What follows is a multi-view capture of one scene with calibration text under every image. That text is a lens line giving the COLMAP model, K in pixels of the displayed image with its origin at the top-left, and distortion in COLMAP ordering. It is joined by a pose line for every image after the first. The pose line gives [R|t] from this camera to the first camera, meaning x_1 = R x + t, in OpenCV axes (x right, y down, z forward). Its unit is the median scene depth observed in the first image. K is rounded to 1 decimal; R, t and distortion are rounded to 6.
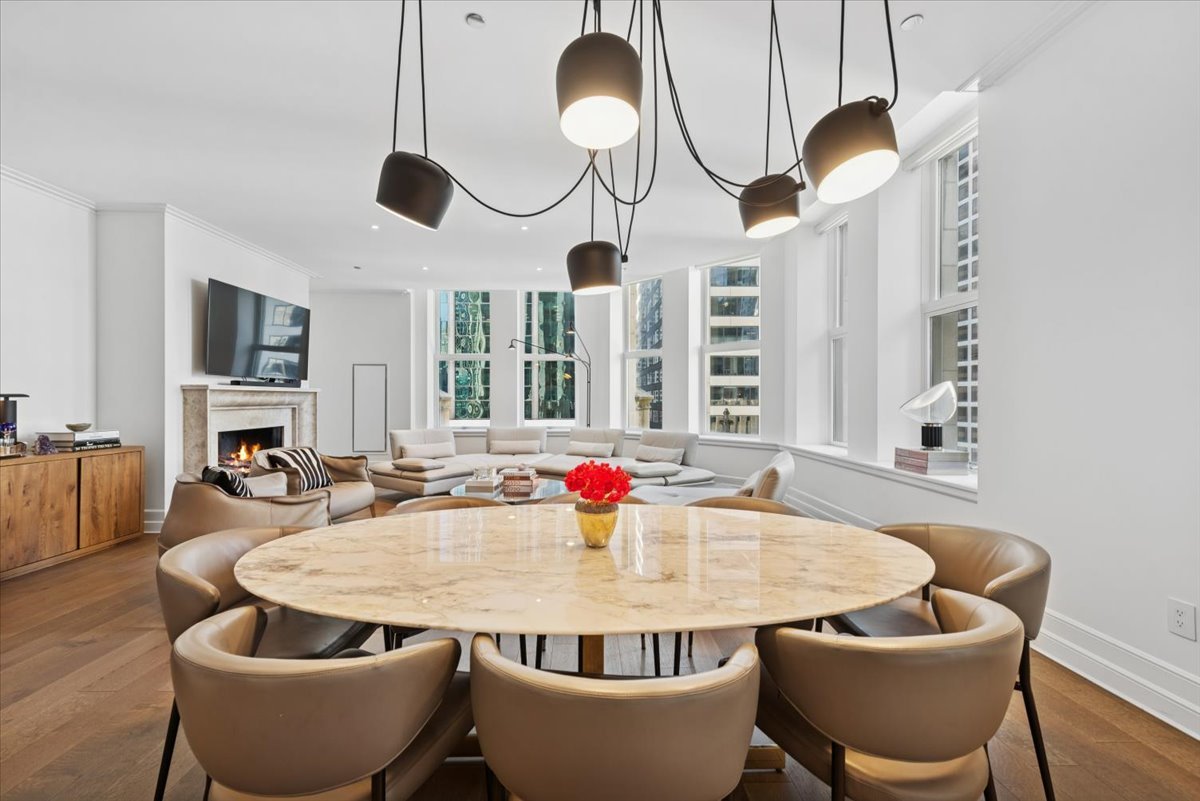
lens RADIAL K [[469.7, 0, 595.0], [0, 469.7, 401.7], [0, 0, 1]] dist [0.007783, -0.000191]
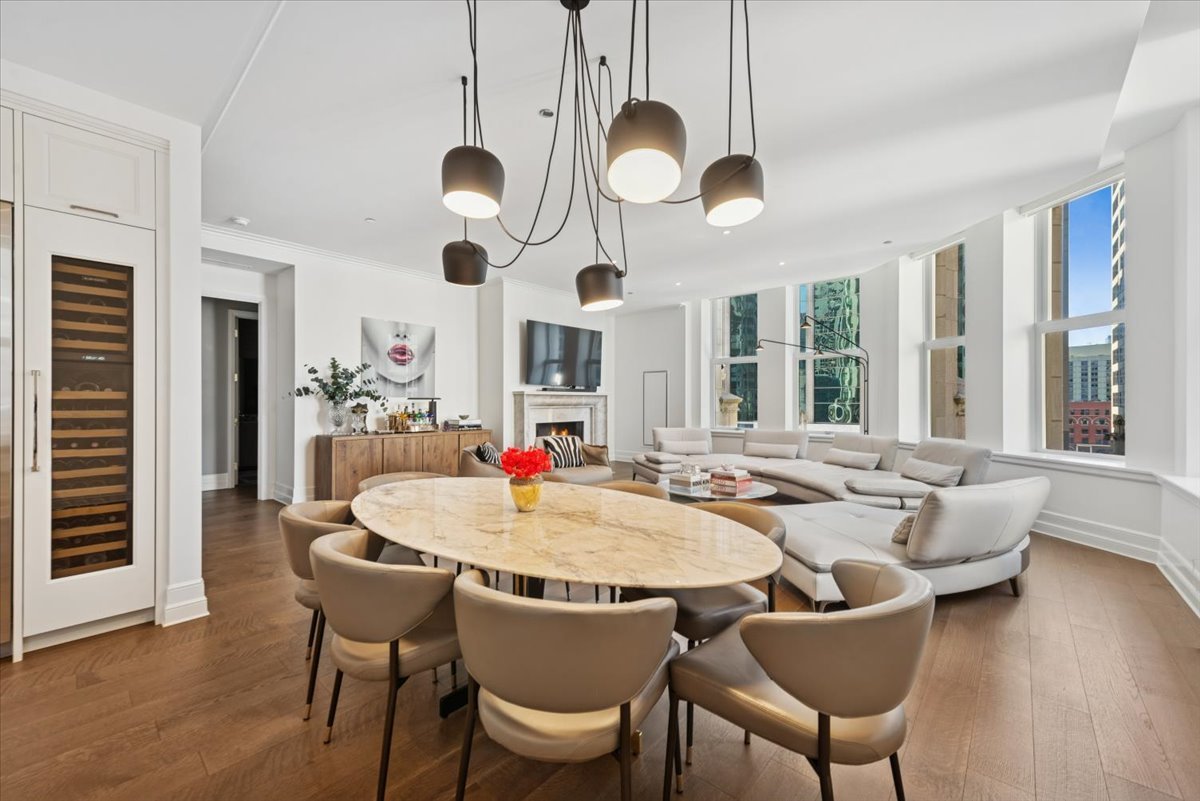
lens RADIAL K [[469.7, 0, 589.6], [0, 469.7, 399.8], [0, 0, 1]] dist [0.007783, -0.000191]
pose [[0.730336, -0.002244, -0.683084, 0.312570], [-0.004366, 0.999959, -0.007953, 0.002537], [0.683074, 0.008791, 0.730297, 0.050817]]
